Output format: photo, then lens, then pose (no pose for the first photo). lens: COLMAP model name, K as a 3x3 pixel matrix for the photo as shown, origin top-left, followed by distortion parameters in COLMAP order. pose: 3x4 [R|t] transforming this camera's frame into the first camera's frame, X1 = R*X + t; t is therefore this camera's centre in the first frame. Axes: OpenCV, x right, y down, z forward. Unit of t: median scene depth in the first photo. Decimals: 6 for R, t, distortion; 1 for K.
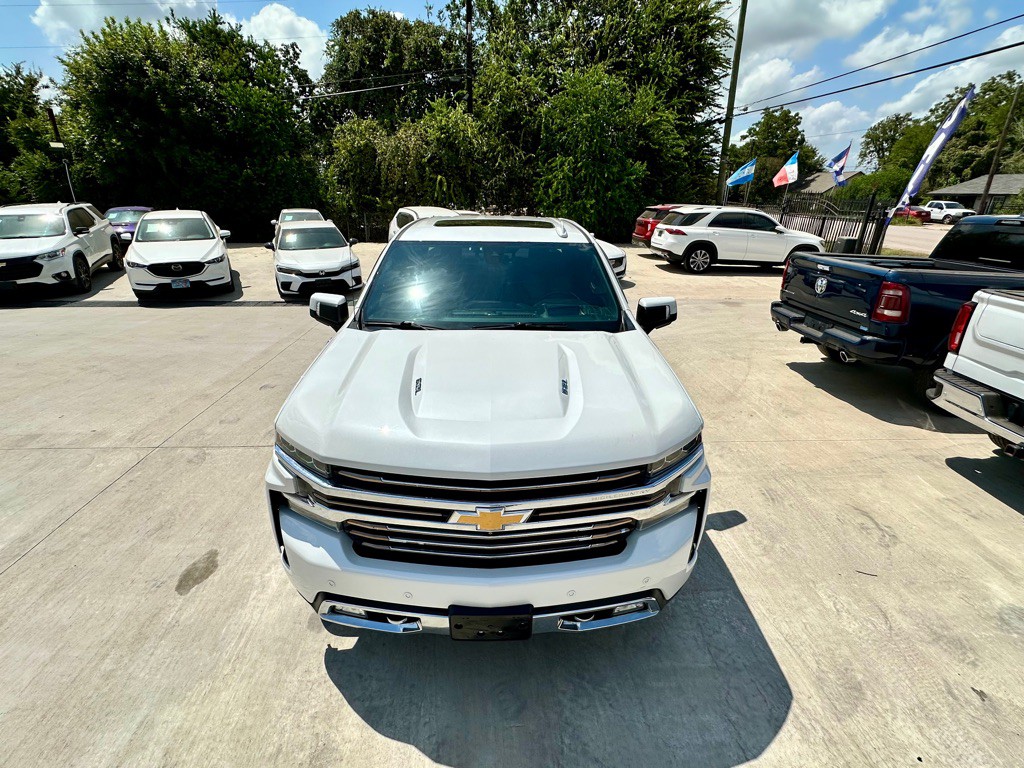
lens RADIAL K [[479.8, 0, 508.7], [0, 479.8, 383.3], [0, 0, 1]] dist [-0.005062, 0.001314]
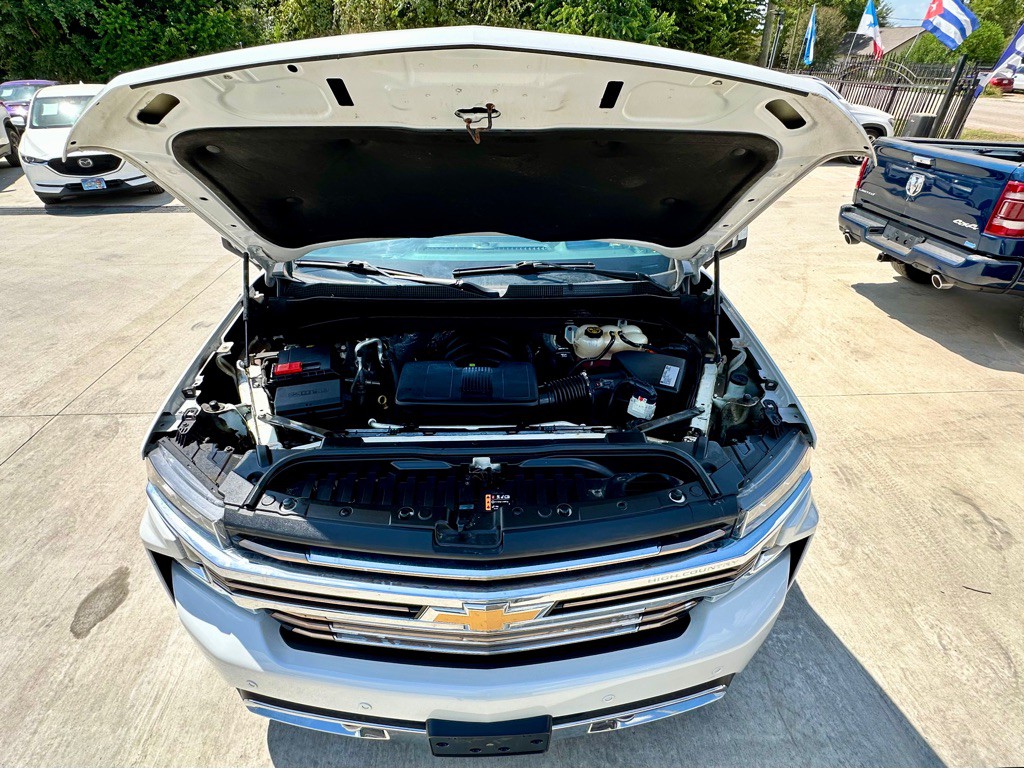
lens RADIAL K [[529.3, 0, 506.6], [0, 529.3, 388.1], [0, 0, 1]] dist [-0.005936, 0.001522]
pose [[0.999938, -0.010497, 0.003818, -0.001445], [0.009643, 0.983772, 0.179166, -0.015992], [-0.005637, -0.179118, 0.983811, 0.045466]]
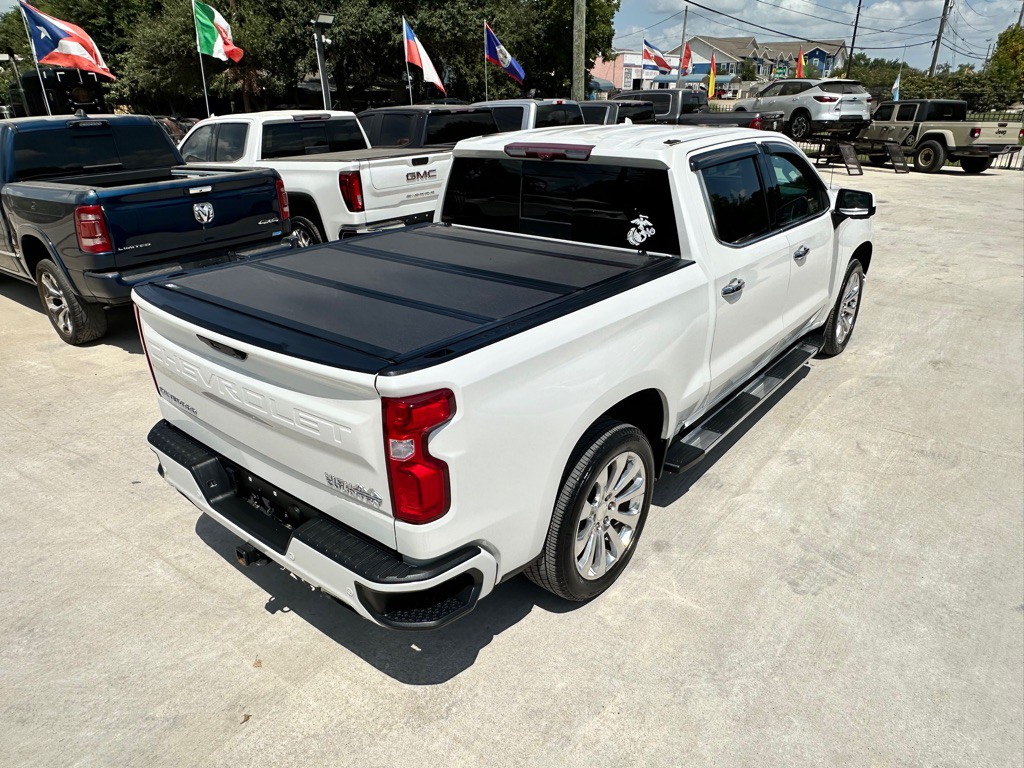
lens RADIAL K [[675.3, 0, 514.3], [0, 675.3, 389.1], [0, 0, 1]] dist [0.001989, -0.007801]
pose [[-0.763098, -0.261672, 0.590939, -0.170534], [0.246601, 0.727293, 0.640494, -0.215420], [-0.597386, 0.634486, -0.490467, 0.532180]]
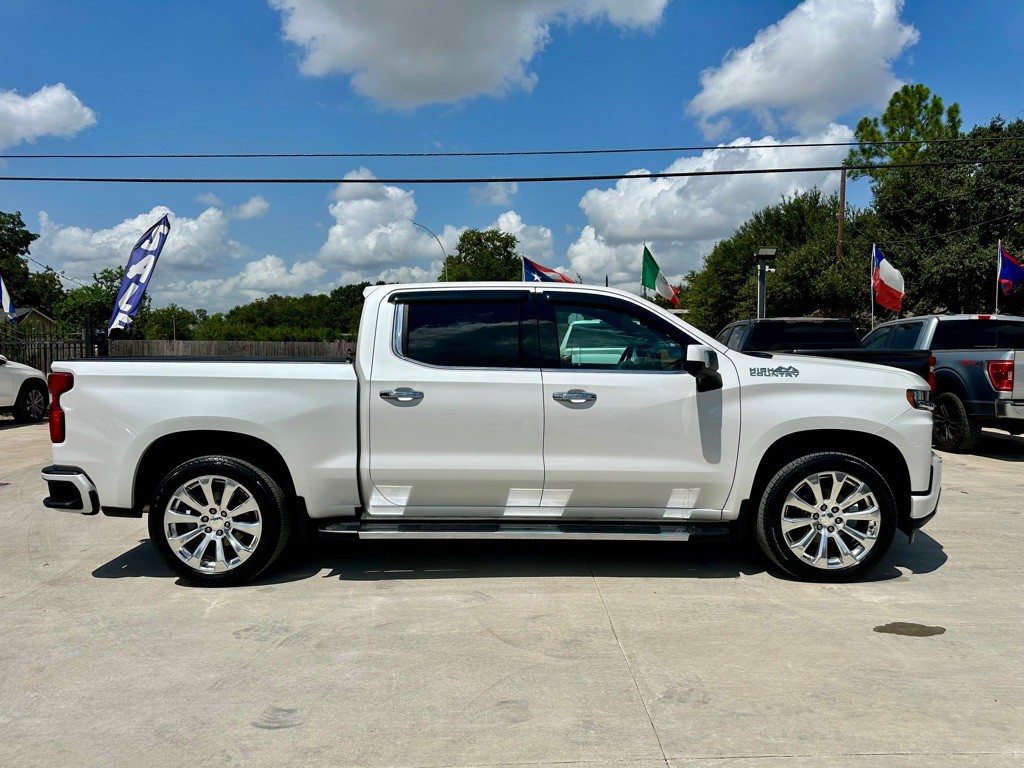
lens RADIAL K [[725.0, 0, 518.7], [0, 725.0, 385.0], [0, 0, 1]] dist [0.042293, -0.053057]
pose [[0.029409, -0.063568, 0.997544, -0.378471], [0.371163, 0.927319, 0.048150, -0.065981], [-0.928102, 0.368835, 0.050866, 0.276188]]
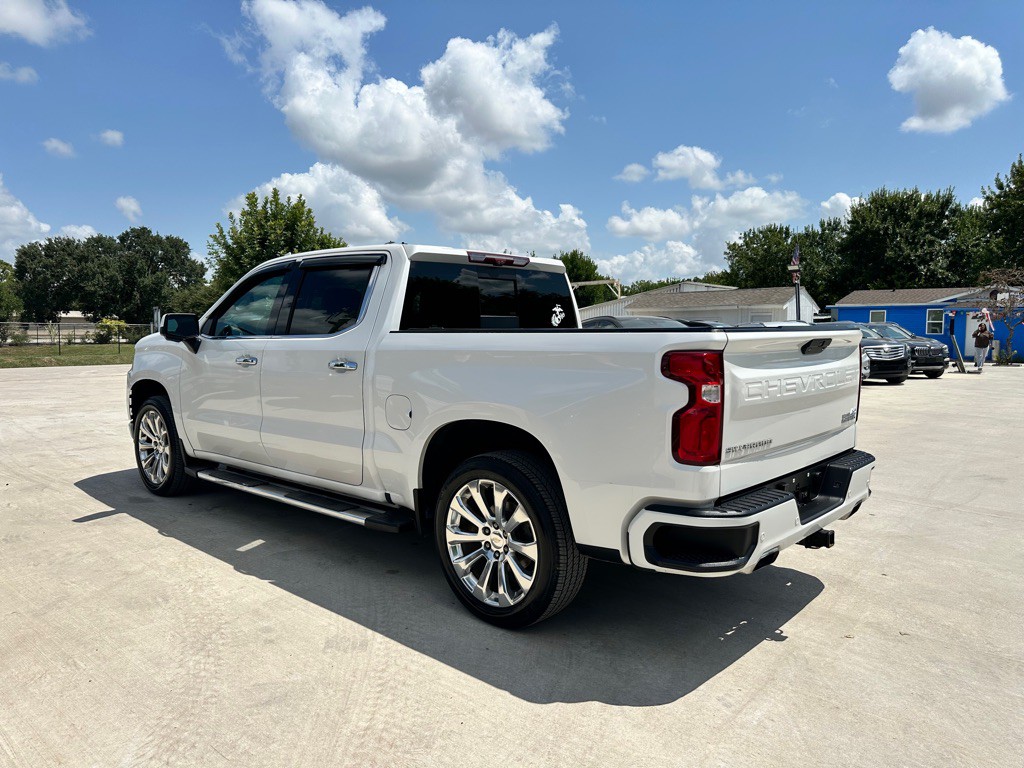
lens RADIAL K [[725.0, 0, 509.5], [0, 725.0, 389.6], [0, 0, 1]] dist [0.042293, -0.053057]
pose [[-0.688703, 0.050509, -0.723283, 0.217744], [-0.277457, 0.903279, 0.327270, -0.169396], [0.669856, 0.426071, -0.608076, 0.566600]]
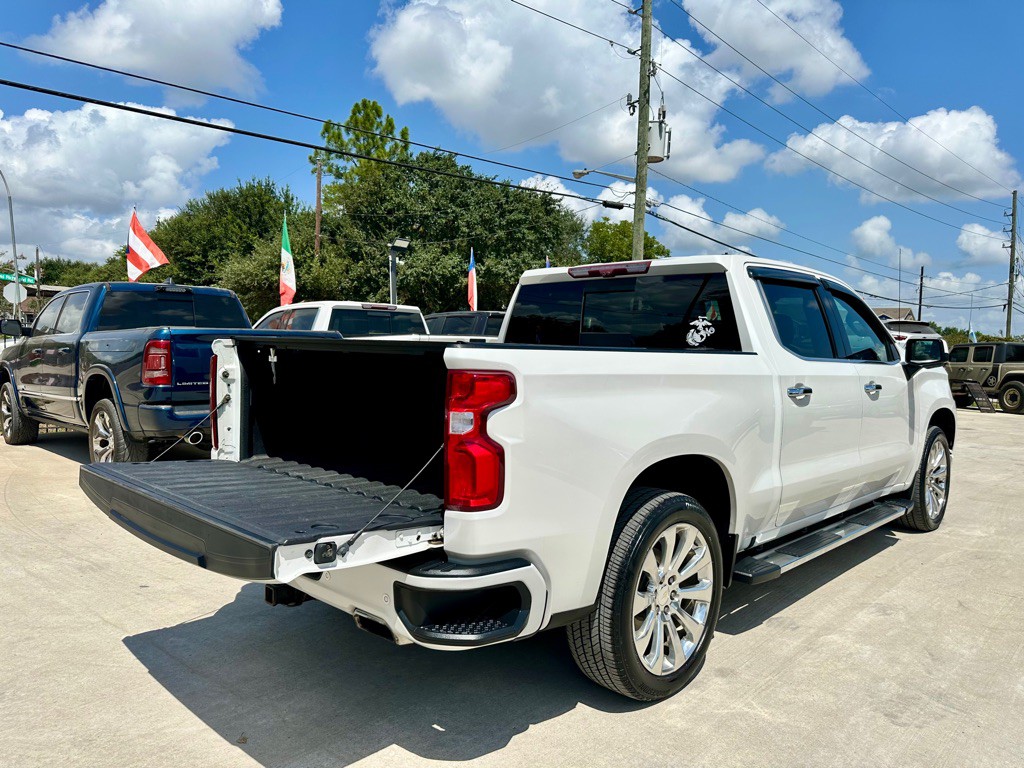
lens RADIAL K [[725.0, 0, 507.9], [0, 725.0, 393.9], [0, 0, 1]] dist [0.042293, -0.053057]
pose [[-0.701672, -0.075802, 0.708457, -0.185876], [0.236177, 0.913364, 0.331642, -0.173008], [-0.672218, 0.400025, -0.622979, 0.564864]]
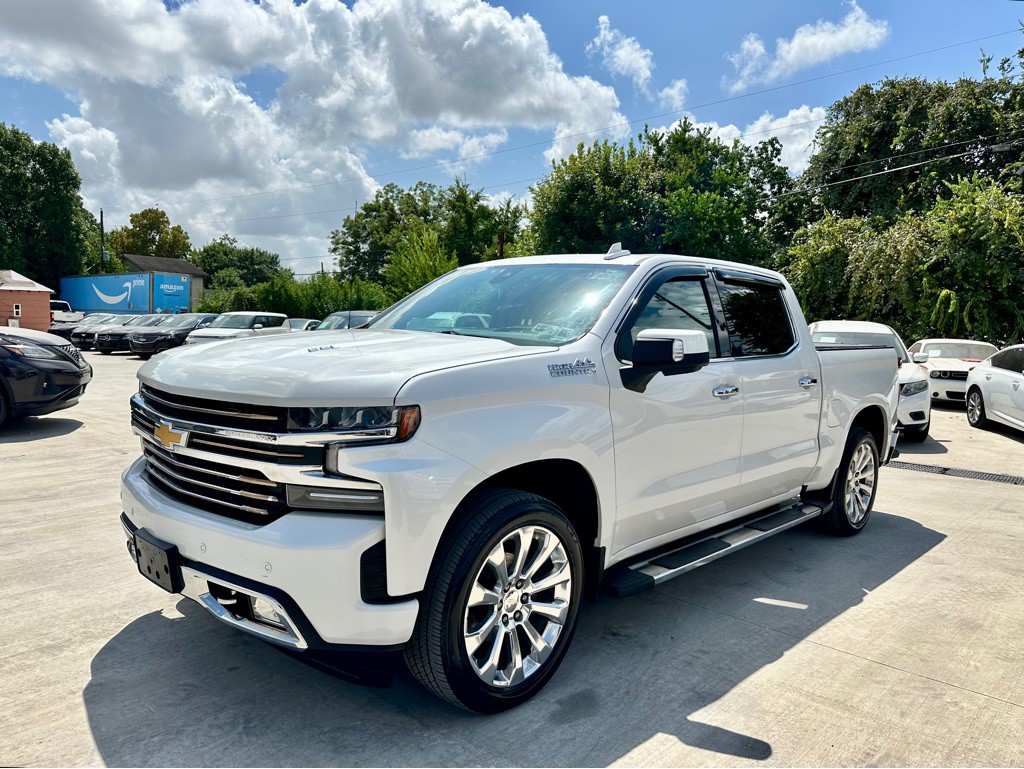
lens RADIAL K [[741.4, 0, 513.3], [0, 741.4, 382.9], [0, 0, 1]] dist [0.028964, -0.038688]
pose [[0.713209, 0.071538, -0.697291, 0.191138], [-0.285552, 0.938143, -0.195824, 0.033485], [0.640150, 0.338776, 0.689520, 0.040789]]
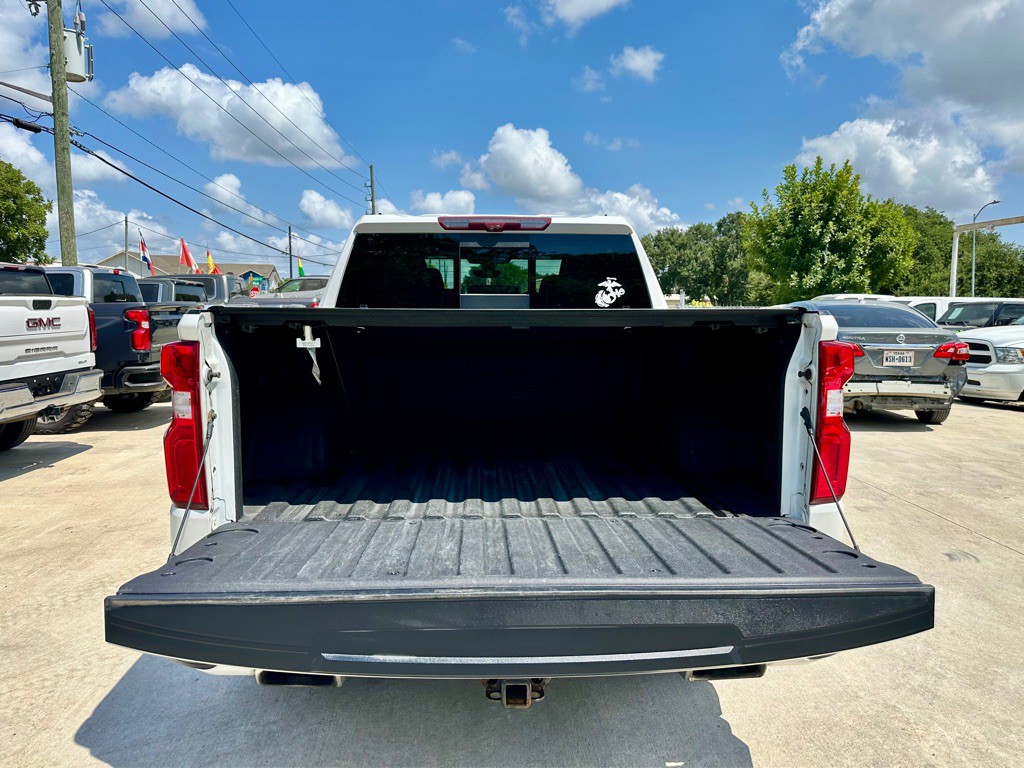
lens RADIAL K [[741.4, 0, 504.2], [0, 741.4, 381.0], [0, 0, 1]] dist [0.028964, -0.038688]
pose [[-0.999770, -0.012088, -0.017727, -0.008815], [-0.018901, 0.887171, 0.461053, -0.185483], [0.010153, 0.461282, -0.887196, 0.599943]]
